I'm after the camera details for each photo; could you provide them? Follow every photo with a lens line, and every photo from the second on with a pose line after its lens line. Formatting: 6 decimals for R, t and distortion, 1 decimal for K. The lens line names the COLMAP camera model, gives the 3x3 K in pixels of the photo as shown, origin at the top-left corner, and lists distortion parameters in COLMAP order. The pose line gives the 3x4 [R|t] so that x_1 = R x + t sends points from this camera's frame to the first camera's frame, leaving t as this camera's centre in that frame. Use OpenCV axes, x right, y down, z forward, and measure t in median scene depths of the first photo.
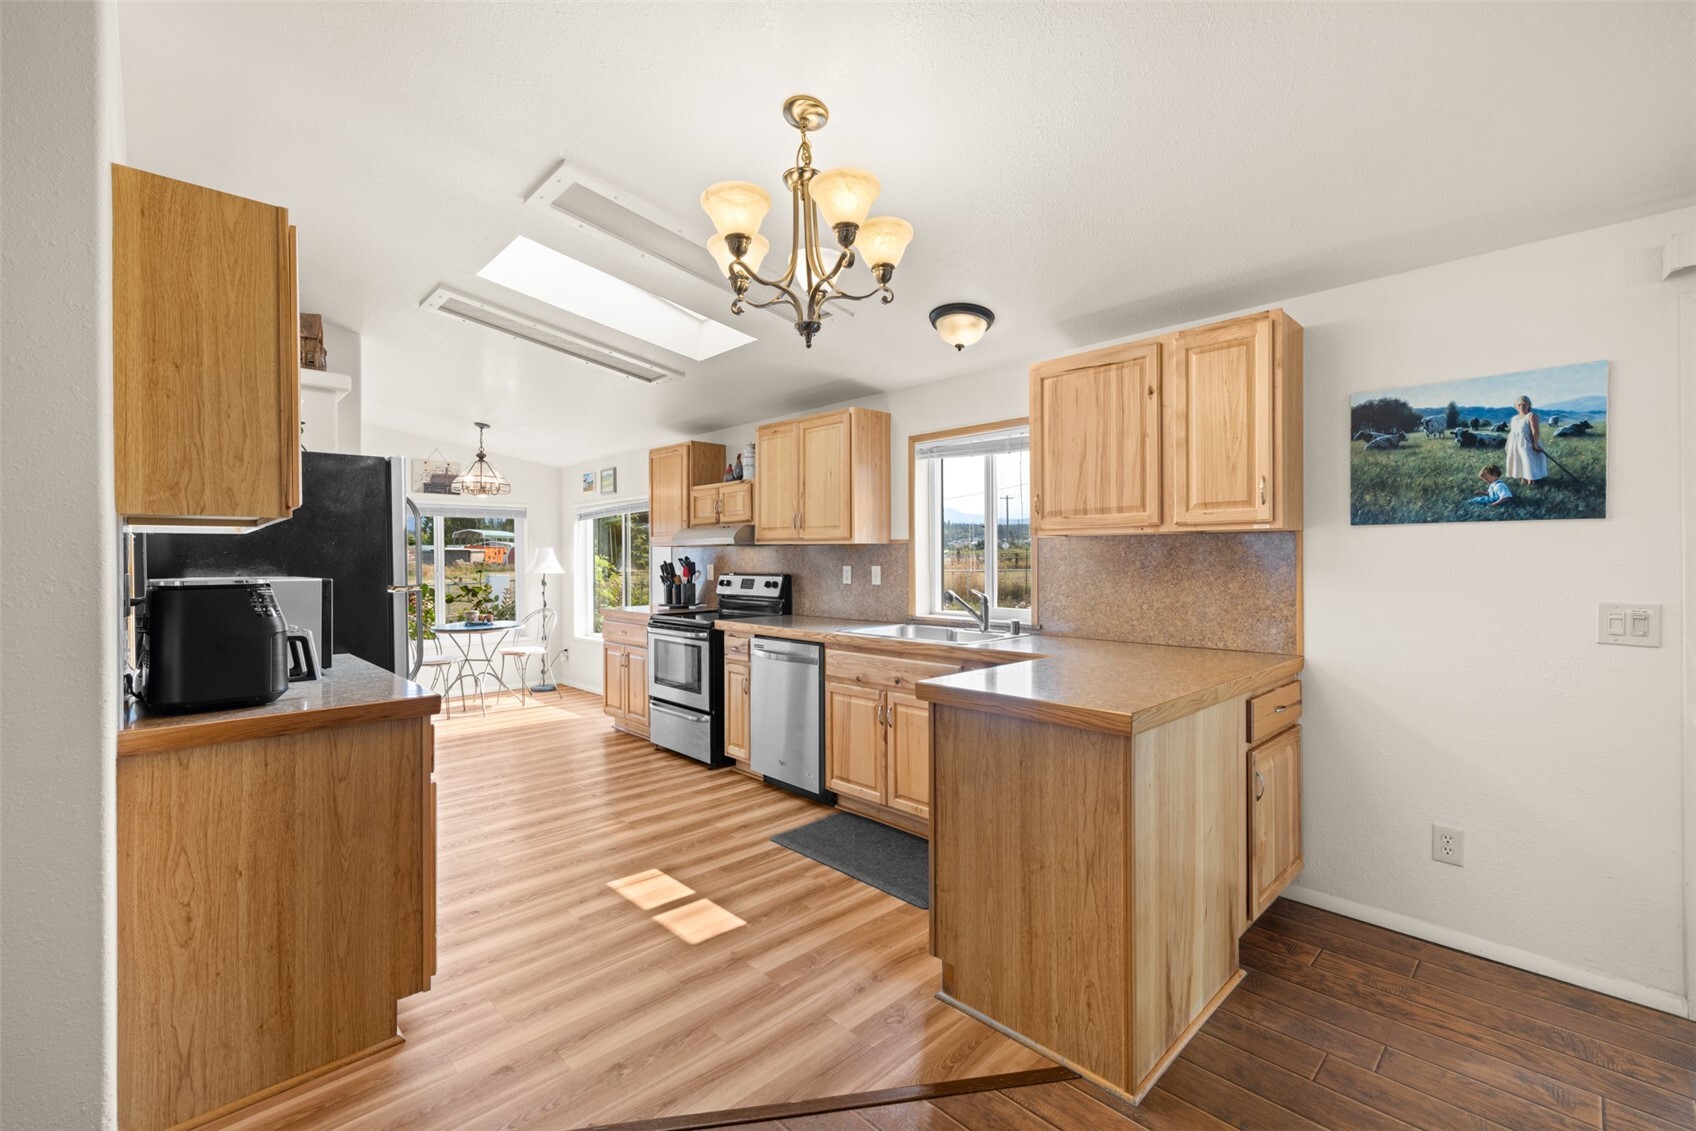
lens RADIAL K [[719.4, 0, 848.0], [0, 719.4, 558.5], [0, 0, 1]] dist [0.002275, -0.001381]
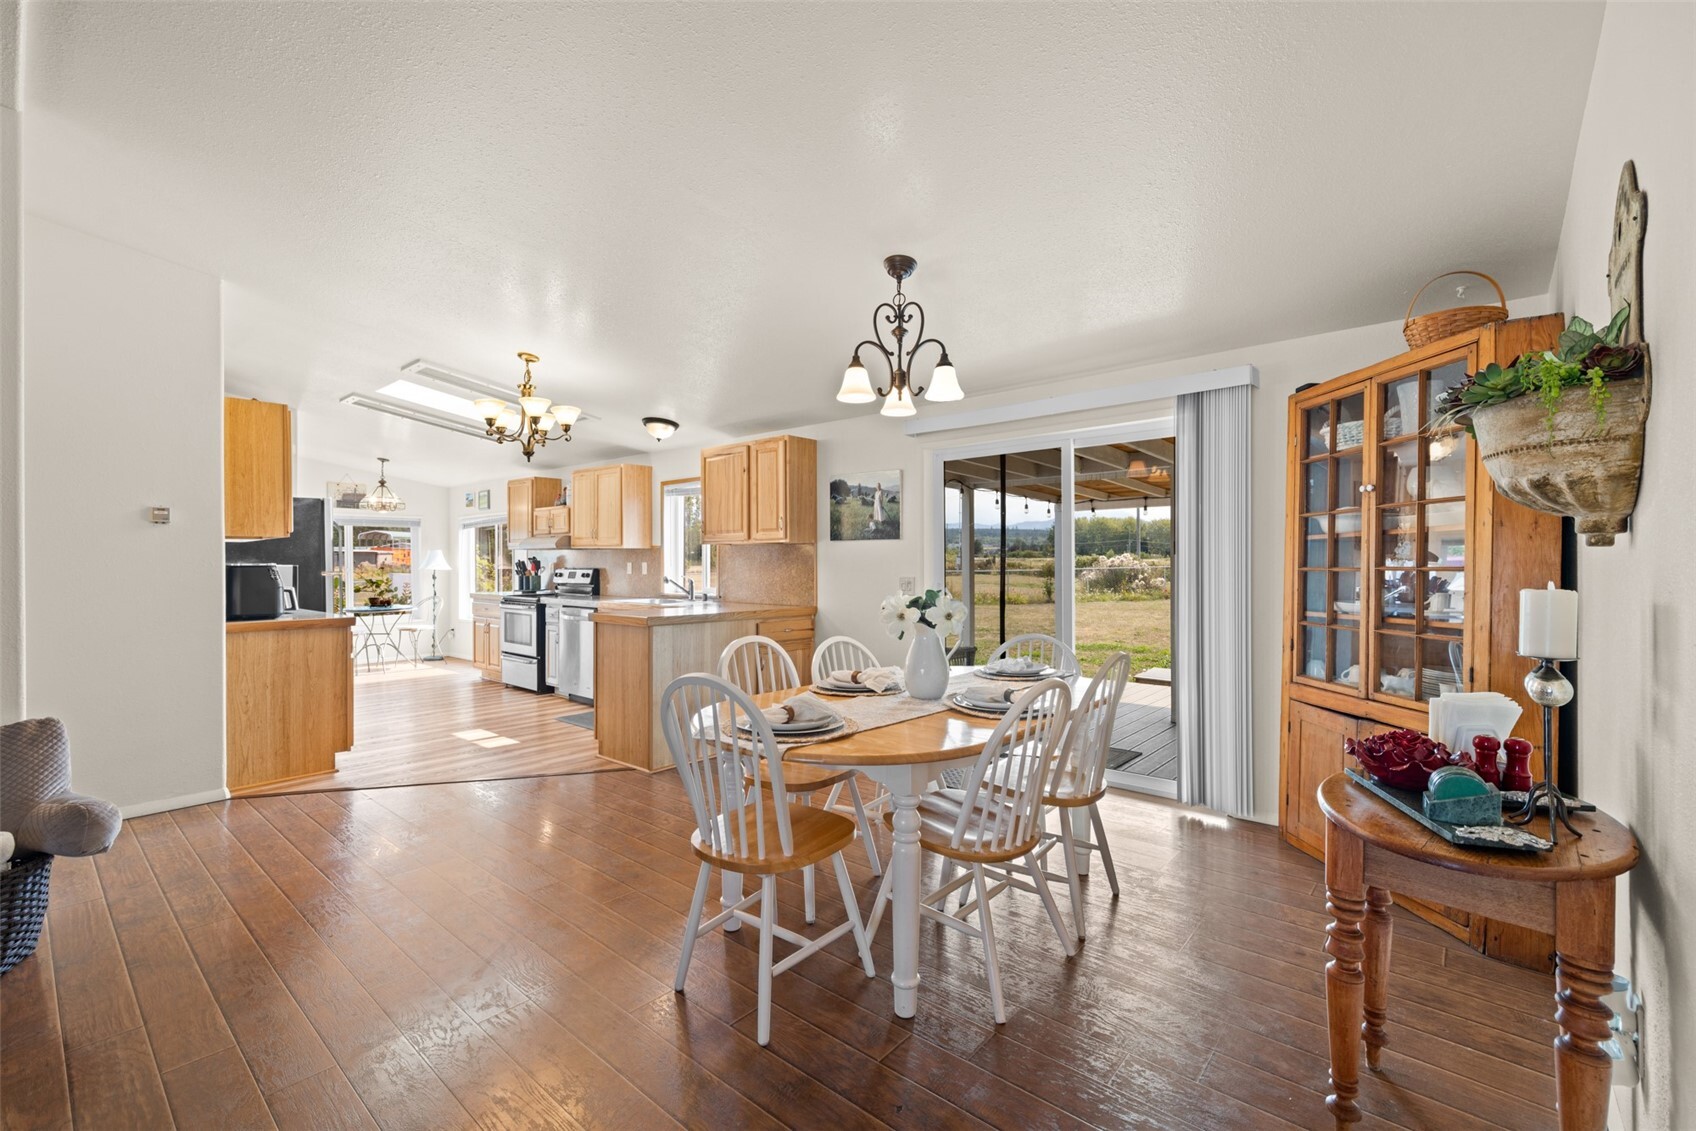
lens RADIAL K [[719.4, 0, 846.2], [0, 719.4, 562.3], [0, 0, 1]] dist [0.002275, -0.001381]
pose [[0.995620, 0.002447, 0.093464, 0.382902], [-0.002478, 0.999997, 0.000213, 0.009856], [-0.093464, -0.000443, 0.995623, -0.708634]]
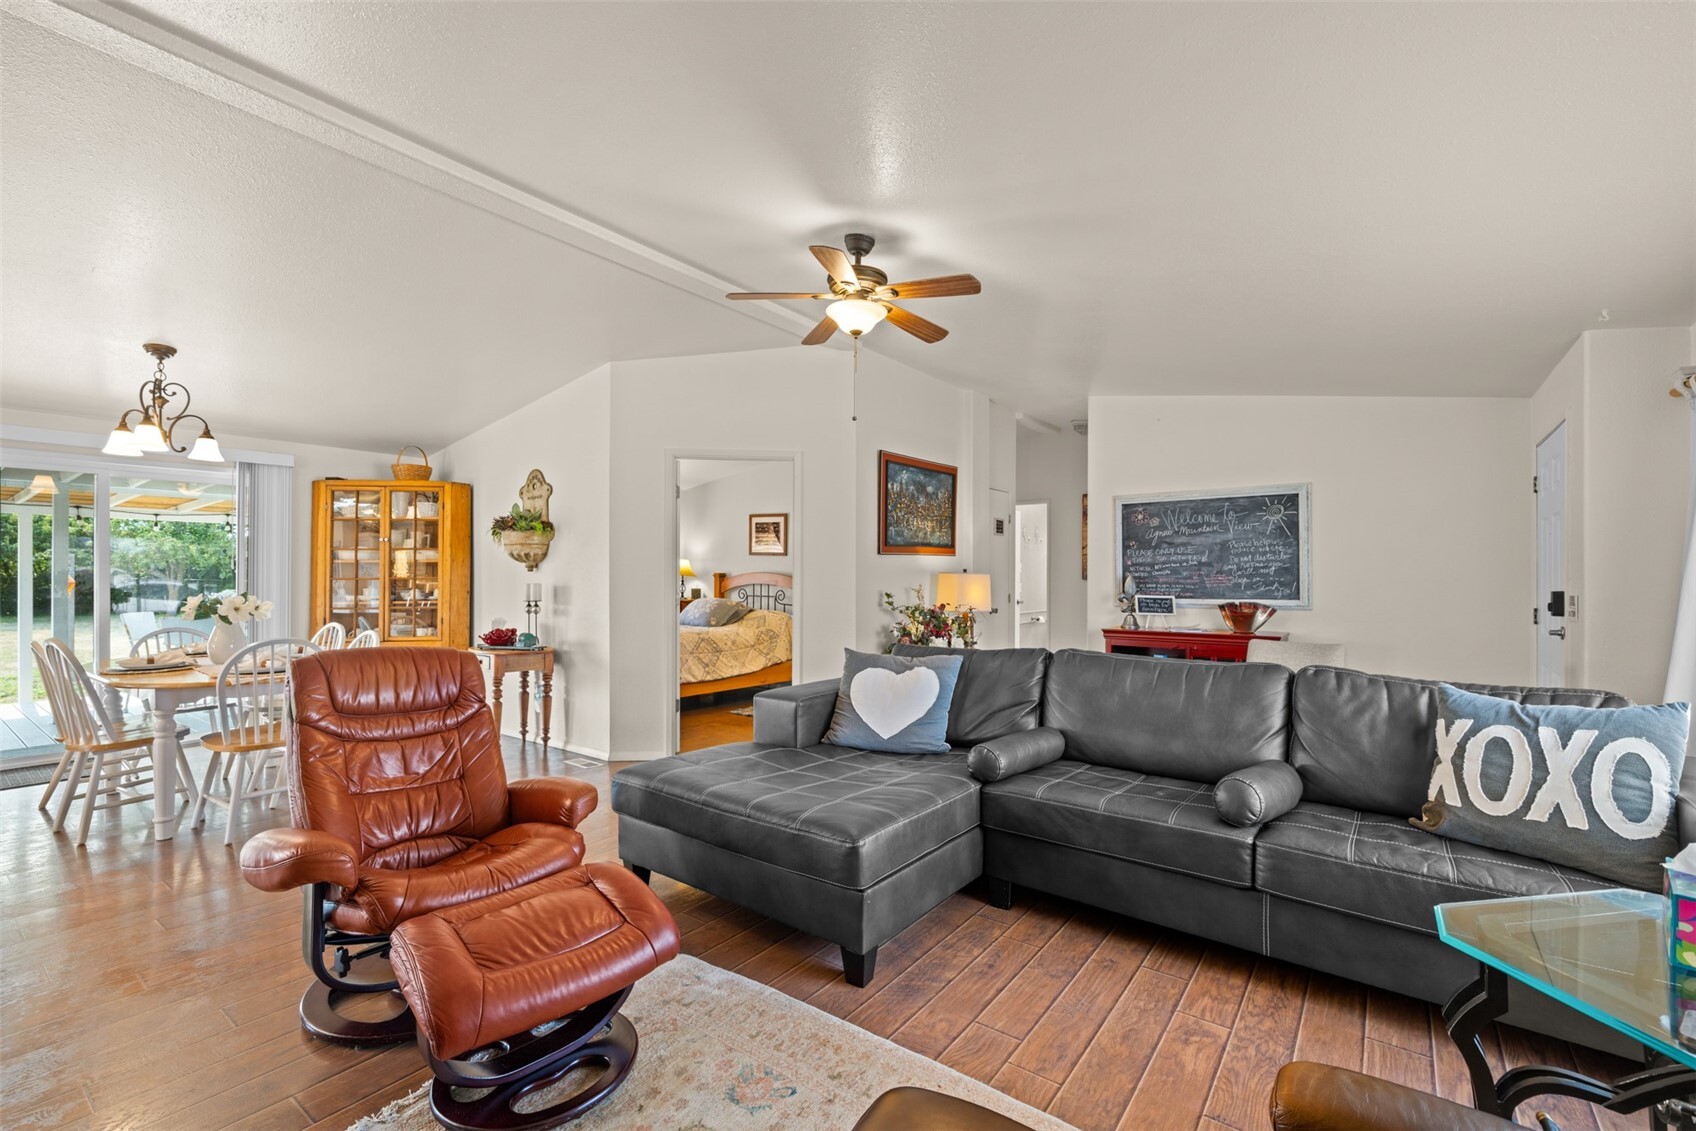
lens RADIAL K [[719.4, 0, 849.6], [0, 719.4, 575.4], [0, 0, 1]] dist [0.002275, -0.001381]
pose [[-0.162600, 0.005173, 0.986678, -0.683552], [-0.004283, 0.999973, -0.005949, 0.013336], [-0.986683, -0.005193, -0.162574, -0.745168]]
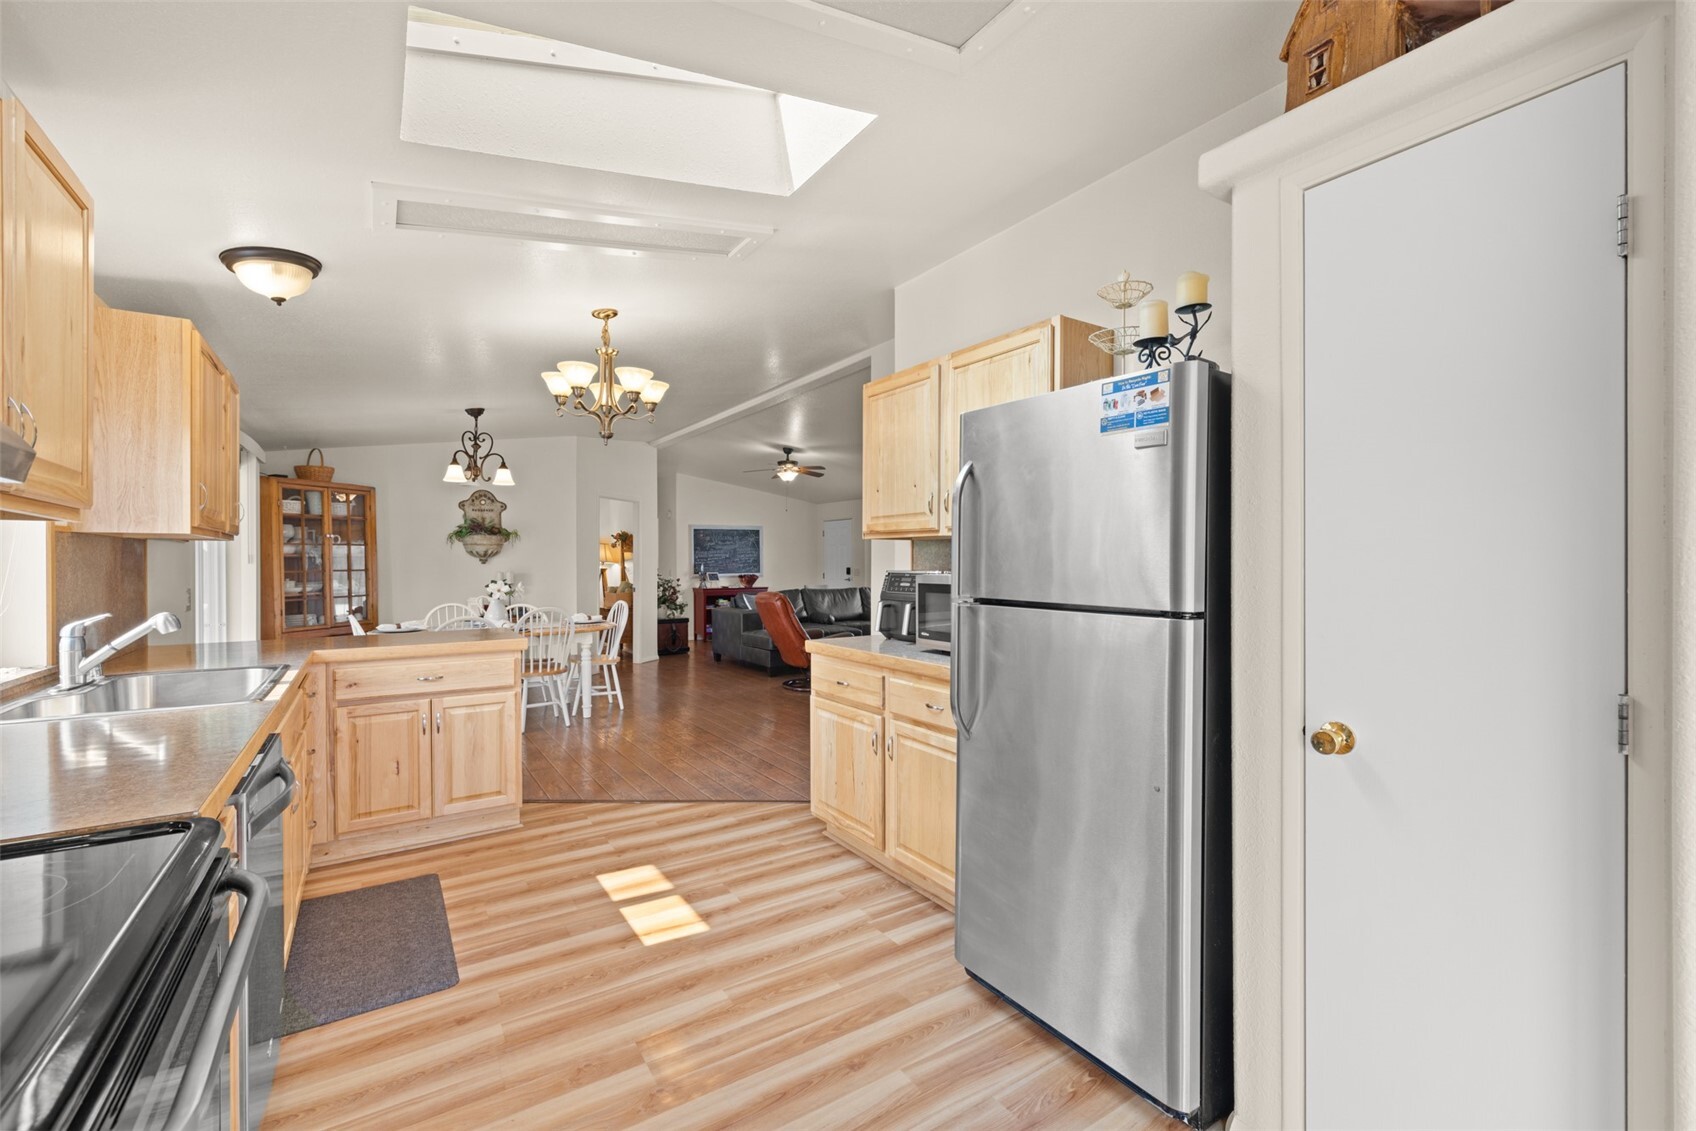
lens RADIAL K [[719.4, 0, 847.5], [0, 719.4, 564.6], [0, 0, 1]] dist [0.002275, -0.001381]
pose [[-0.982675, 0.006912, 0.185208, -0.523821], [0.007461, 0.999970, 0.002269, 0.005428], [-0.185186, 0.003611, -0.982697, 1.414893]]
